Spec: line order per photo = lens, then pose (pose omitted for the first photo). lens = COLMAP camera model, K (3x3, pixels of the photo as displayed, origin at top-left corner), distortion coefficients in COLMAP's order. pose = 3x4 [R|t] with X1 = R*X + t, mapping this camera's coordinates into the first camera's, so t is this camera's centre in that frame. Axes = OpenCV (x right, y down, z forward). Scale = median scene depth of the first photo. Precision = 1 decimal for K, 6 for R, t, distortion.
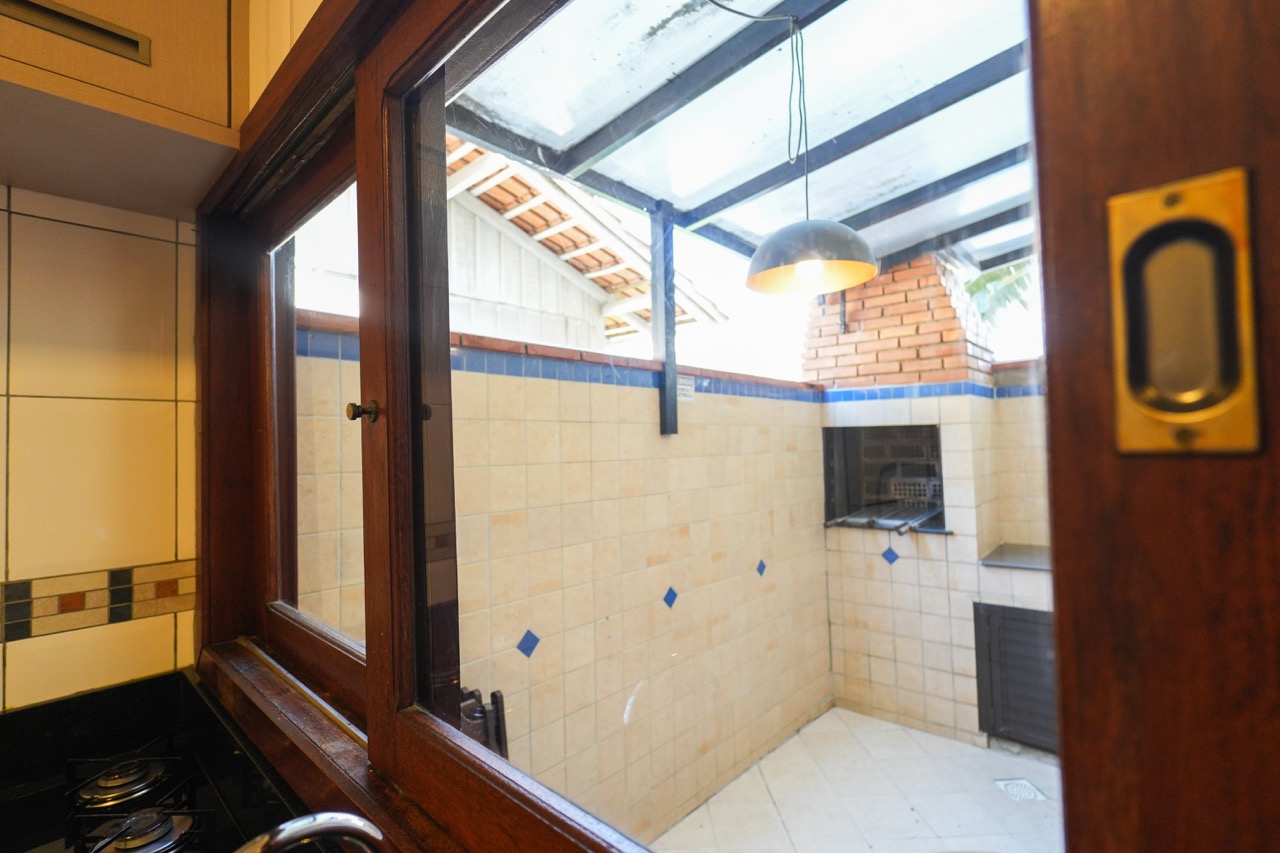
lens RADIAL K [[582.8, 0, 641.5], [0, 582.8, 427.7], [0, 0, 1]] dist [-0.004330, -0.000160]
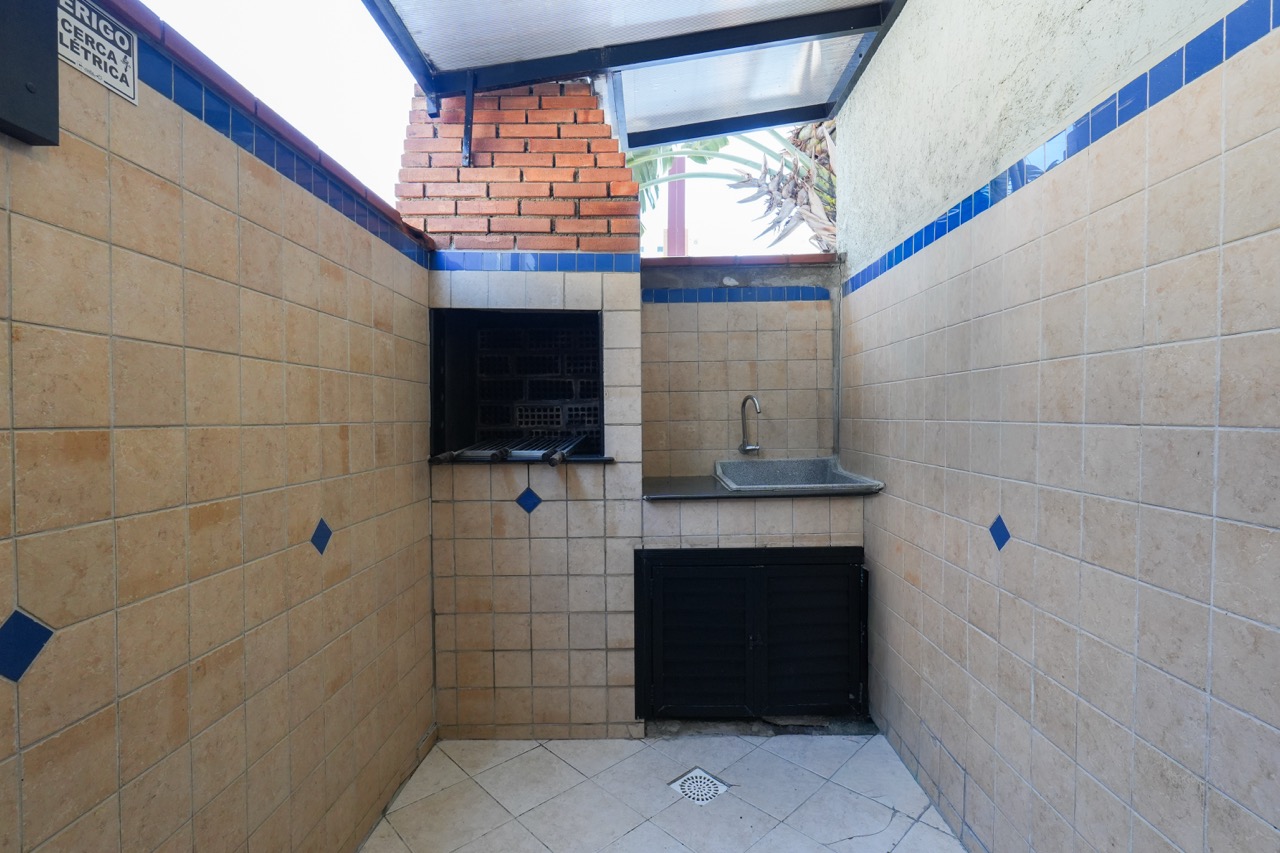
lens RADIAL K [[582.8, 0, 641.5], [0, 582.8, 427.7], [0, 0, 1]] dist [-0.004330, -0.000160]
pose [[0.748545, 0.011562, 0.662983, 0.071170], [-0.038594, 0.998913, 0.026154, 0.112221], [-0.661960, -0.045164, 0.748177, 0.405412]]
